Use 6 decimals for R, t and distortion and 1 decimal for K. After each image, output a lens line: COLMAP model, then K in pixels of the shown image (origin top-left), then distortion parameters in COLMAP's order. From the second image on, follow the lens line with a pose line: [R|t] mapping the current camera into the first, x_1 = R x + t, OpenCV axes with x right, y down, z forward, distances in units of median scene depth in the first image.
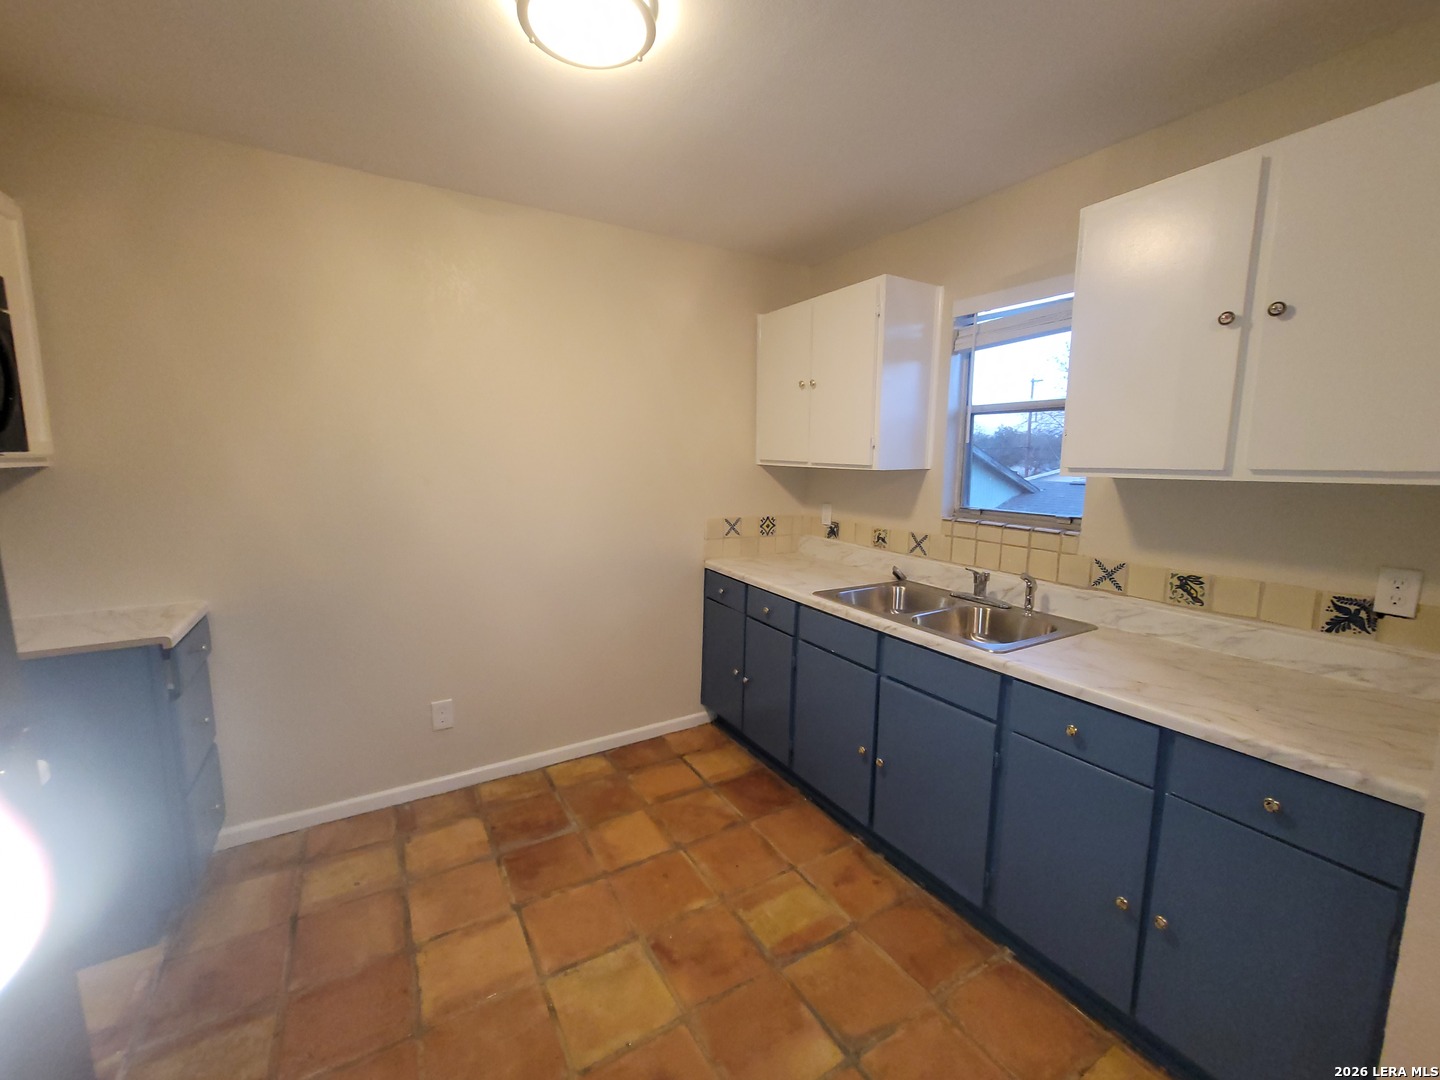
lens RADIAL K [[587.6, 0, 722.6], [0, 587.6, 535.9], [0, 0, 1]] dist [-0.006145, 0.001406]
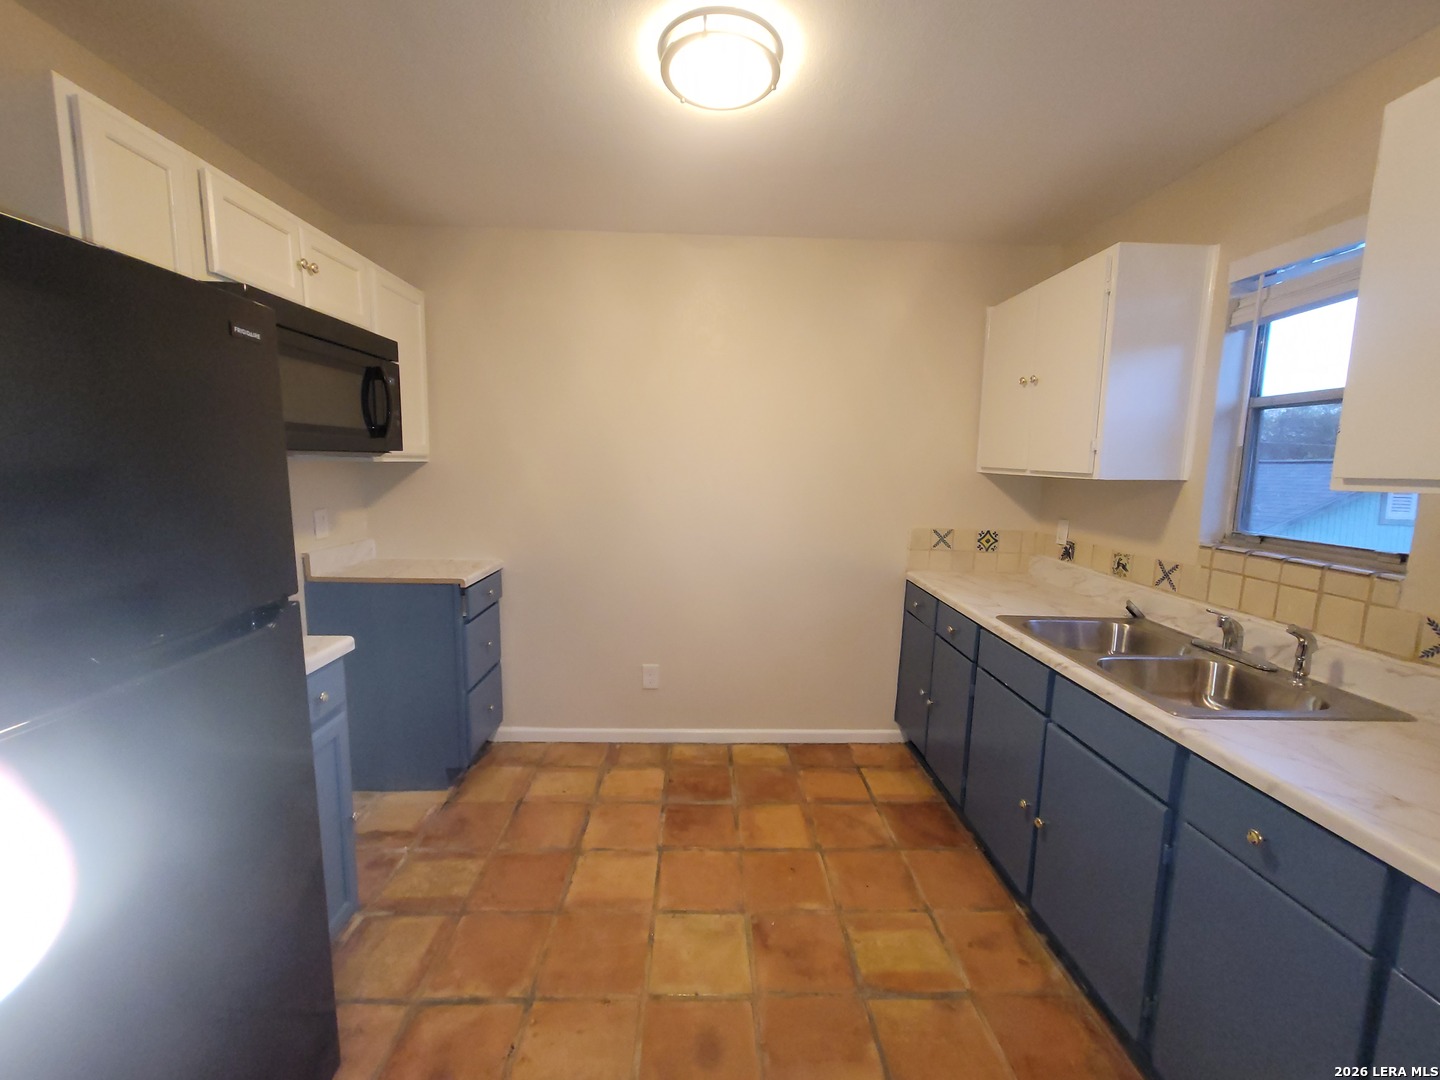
lens RADIAL K [[587.6, 0, 722.6], [0, 587.6, 535.9], [0, 0, 1]] dist [-0.006145, 0.001406]
pose [[0.872031, 0.070928, -0.484285, 0.238333], [-0.079476, 0.996833, 0.002885, 0.007964], [0.482956, 0.035973, 0.874906, 0.027017]]
